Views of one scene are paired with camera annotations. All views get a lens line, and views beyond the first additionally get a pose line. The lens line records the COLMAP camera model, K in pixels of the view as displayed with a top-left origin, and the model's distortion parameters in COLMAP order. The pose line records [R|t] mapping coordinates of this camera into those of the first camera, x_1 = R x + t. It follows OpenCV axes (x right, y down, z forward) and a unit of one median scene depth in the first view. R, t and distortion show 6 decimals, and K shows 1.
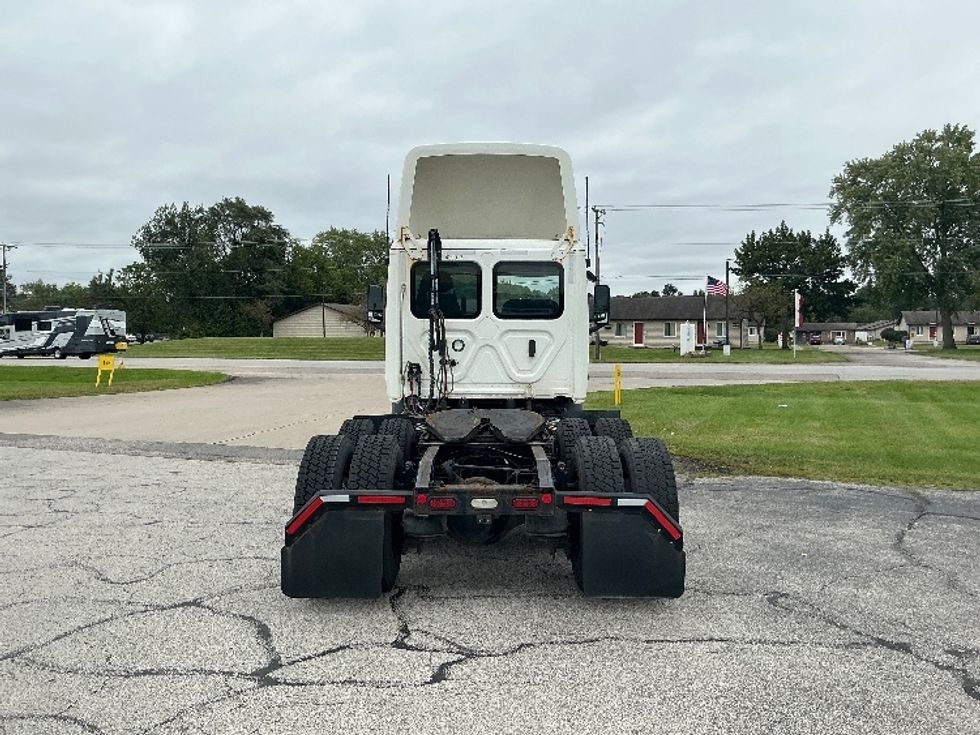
lens RADIAL K [[811.2, 0, 488.5], [0, 811.2, 372.1], [0, 0, 1]] dist [0.164647, -0.344133]
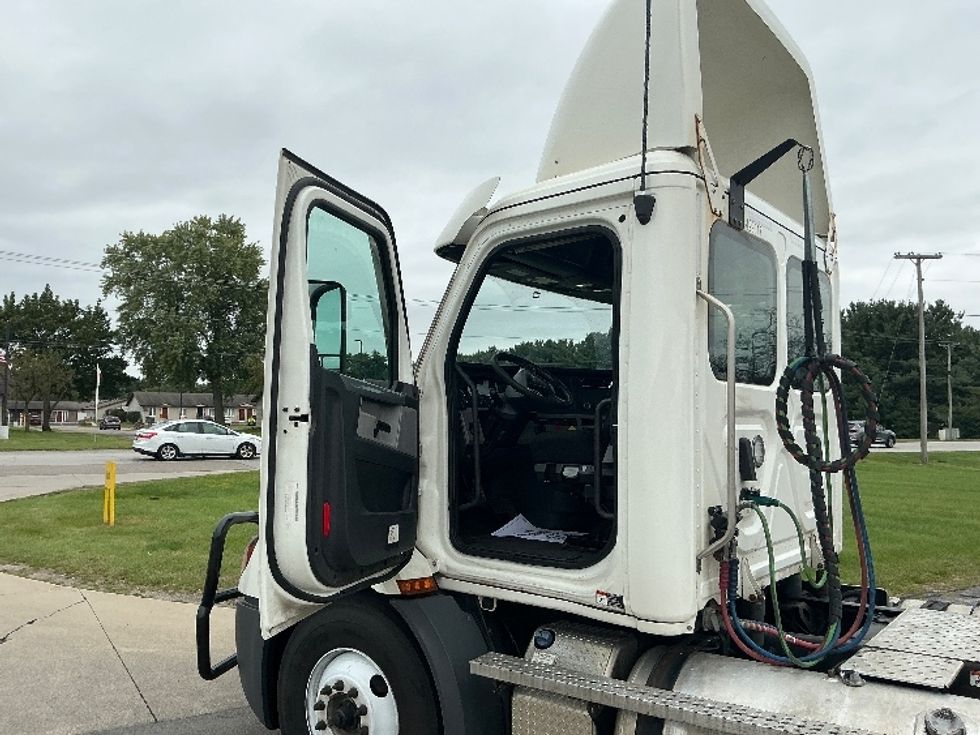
lens RADIAL K [[811.2, 0, 488.5], [0, 811.2, 372.1], [0, 0, 1]] dist [0.164647, -0.344133]
pose [[0.611956, 0.050145, 0.789301, -0.430506], [0.026216, 0.996153, -0.083612, -0.041348], [-0.790457, 0.071859, 0.608287, 0.860008]]
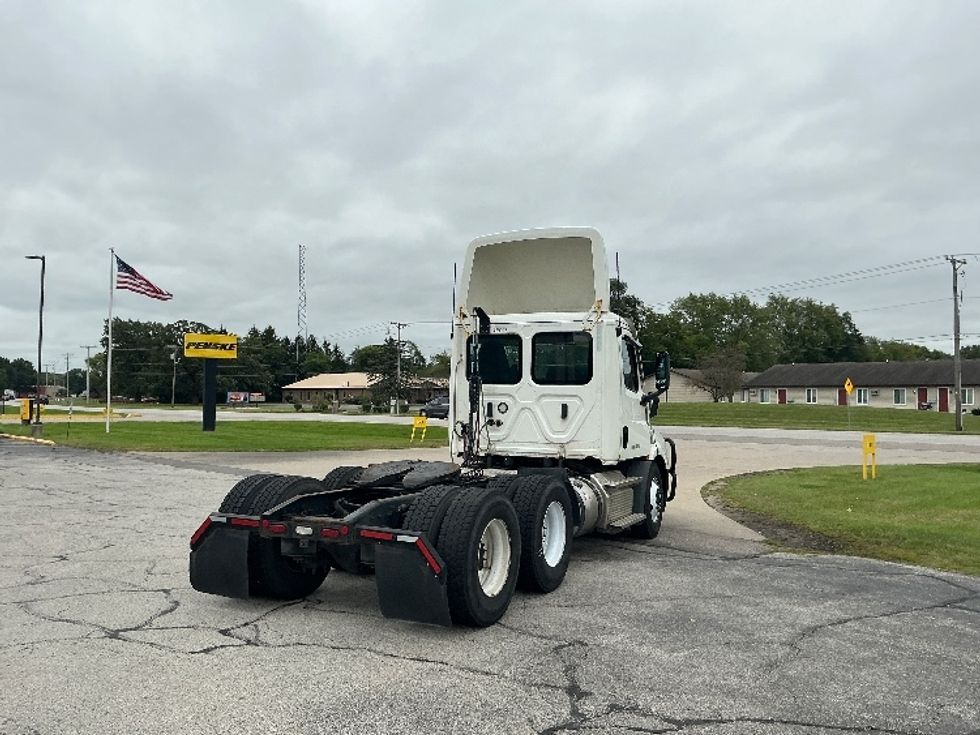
lens RADIAL K [[811.2, 0, 488.5], [0, 811.2, 372.1], [0, 0, 1]] dist [0.164647, -0.344133]
pose [[0.896217, -0.007406, -0.443554, 0.444076], [-0.027925, 0.996936, -0.073068, 0.000519], [0.442736, 0.077871, 0.893264, -0.017105]]
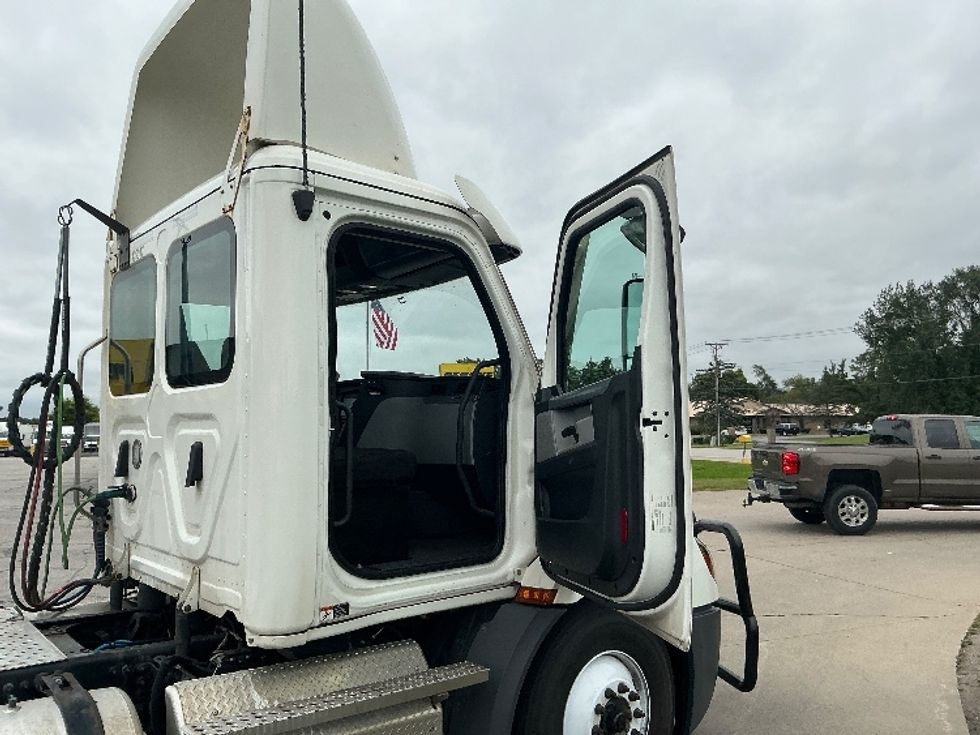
lens RADIAL K [[811.2, 0, 488.5], [0, 811.2, 372.1], [0, 0, 1]] dist [0.164647, -0.344133]
pose [[0.630648, -0.060471, -0.773709, 0.421230], [-0.025292, 0.994829, -0.098369, -0.037702], [0.775657, 0.081605, 0.625857, 0.865856]]
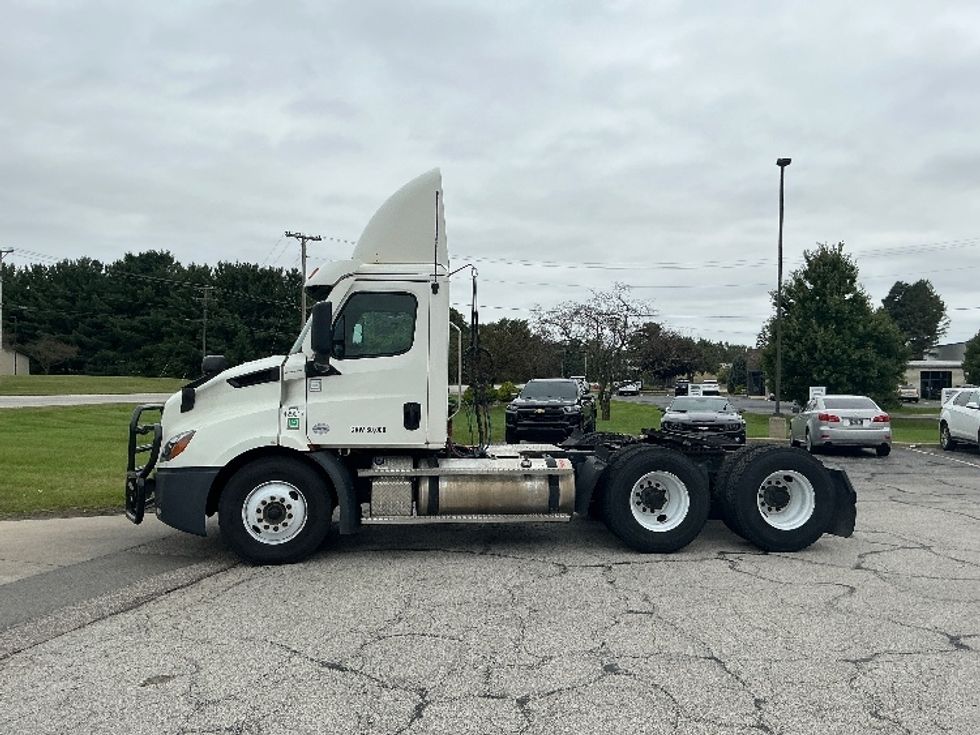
lens RADIAL K [[811.2, 0, 488.5], [0, 811.2, 372.1], [0, 0, 1]] dist [0.164647, -0.344133]
pose [[-0.100412, 0.003167, 0.994941, -1.009004], [0.032698, 0.999465, 0.000119, -0.043370], [-0.994409, 0.032544, -0.100461, 1.045928]]
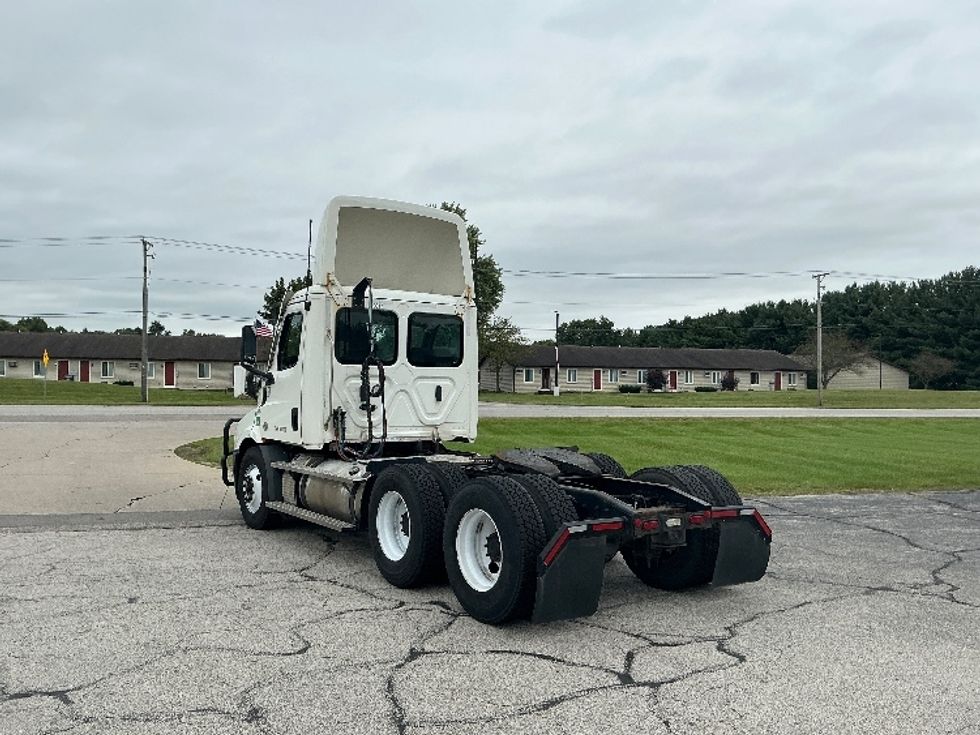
lens RADIAL K [[811.2, 0, 488.5], [0, 811.2, 372.1], [0, 0, 1]] dist [0.164647, -0.344133]
pose [[0.816993, 0.014797, 0.576458, -0.518607], [0.014041, 0.998864, -0.045539, -0.007314], [-0.576477, 0.045299, 0.815857, 0.073852]]
